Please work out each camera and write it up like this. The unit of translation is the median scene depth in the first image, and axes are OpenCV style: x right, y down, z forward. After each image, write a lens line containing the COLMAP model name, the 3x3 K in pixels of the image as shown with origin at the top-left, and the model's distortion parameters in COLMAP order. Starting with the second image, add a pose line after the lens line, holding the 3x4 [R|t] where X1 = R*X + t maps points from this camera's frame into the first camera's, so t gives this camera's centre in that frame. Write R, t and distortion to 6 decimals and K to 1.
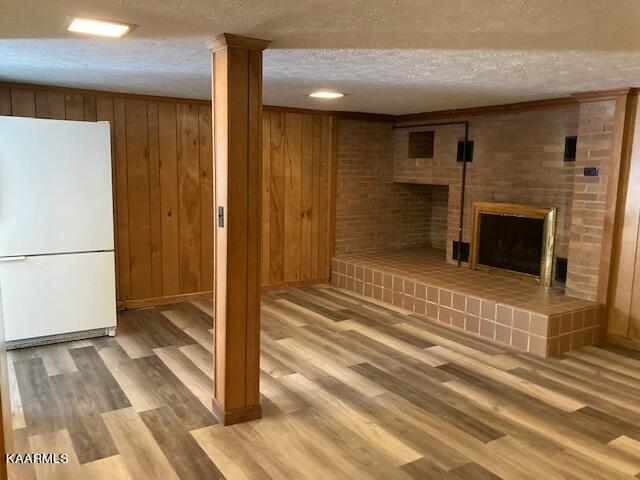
lens RADIAL K [[526.9, 0, 319.3], [0, 526.9, 240.6], [0, 0, 1]] dist [0.065083, -0.085373]
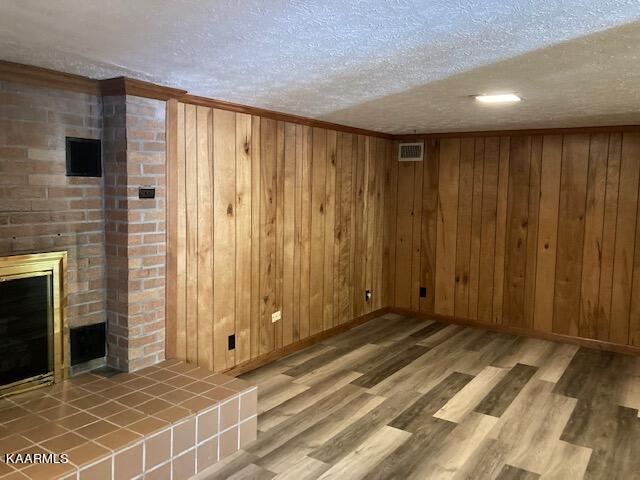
lens RADIAL K [[526.9, 0, 314.3], [0, 526.9, 235.1], [0, 0, 1]] dist [0.065083, -0.085373]
pose [[-0.381543, -0.108344, 0.917980, -0.276826], [0.100823, 0.982304, 0.157841, -0.181599], [-0.918836, 0.152776, -0.363867, 1.173105]]
